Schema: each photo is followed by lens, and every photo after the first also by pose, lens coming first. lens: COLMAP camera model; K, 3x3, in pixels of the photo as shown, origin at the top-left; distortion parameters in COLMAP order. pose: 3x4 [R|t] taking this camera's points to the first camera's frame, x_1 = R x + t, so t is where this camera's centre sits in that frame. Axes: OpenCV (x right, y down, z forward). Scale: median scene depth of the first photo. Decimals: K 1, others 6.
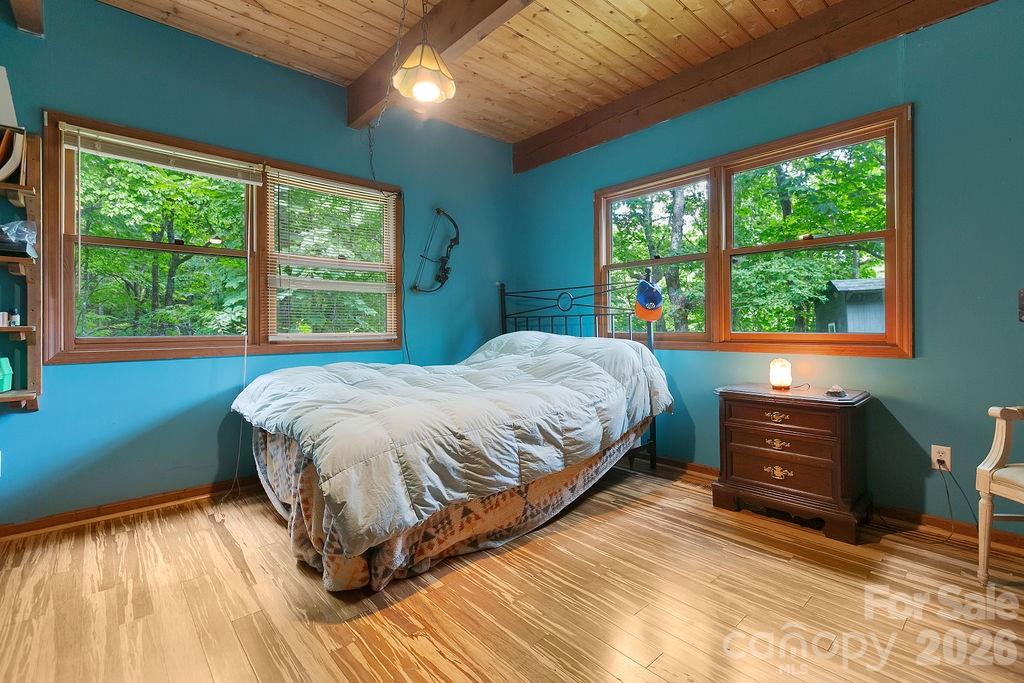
lens RADIAL K [[460.7, 0, 514.1], [0, 460.7, 331.5], [0, 0, 1]] dist [0.002946, 0.000014]
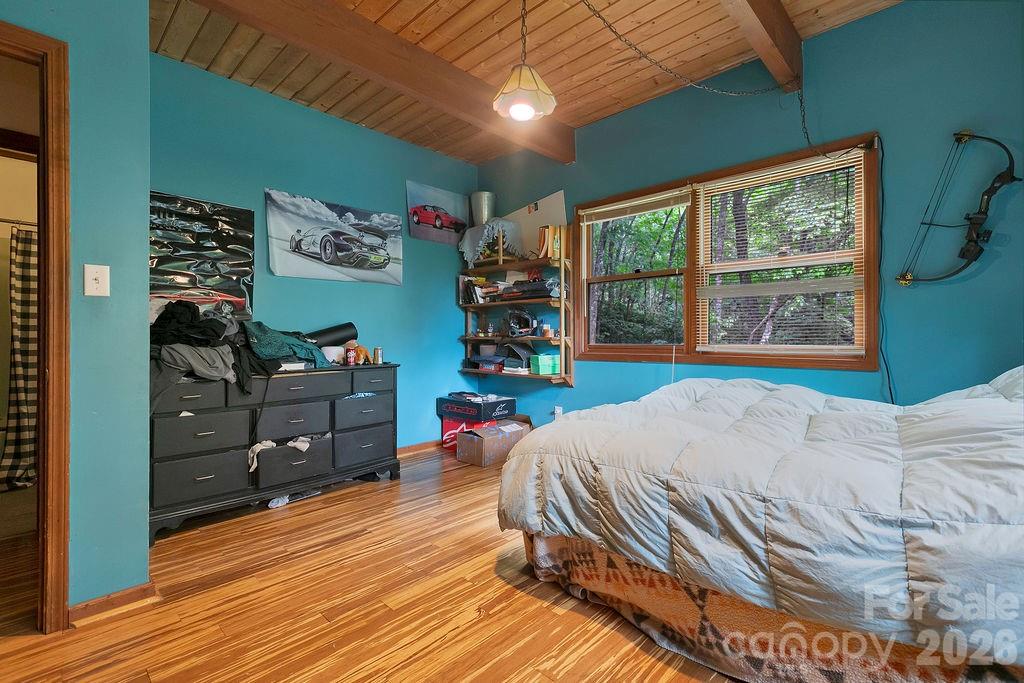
lens RADIAL K [[460.7, 0, 514.2], [0, 460.7, 338.2], [0, 0, 1]] dist [0.002946, 0.000014]
pose [[0.072714, 0.005295, -0.997339, 0.664700], [-0.010108, 0.999938, 0.004571, -0.012858], [0.997302, 0.009749, 0.072763, 0.718889]]
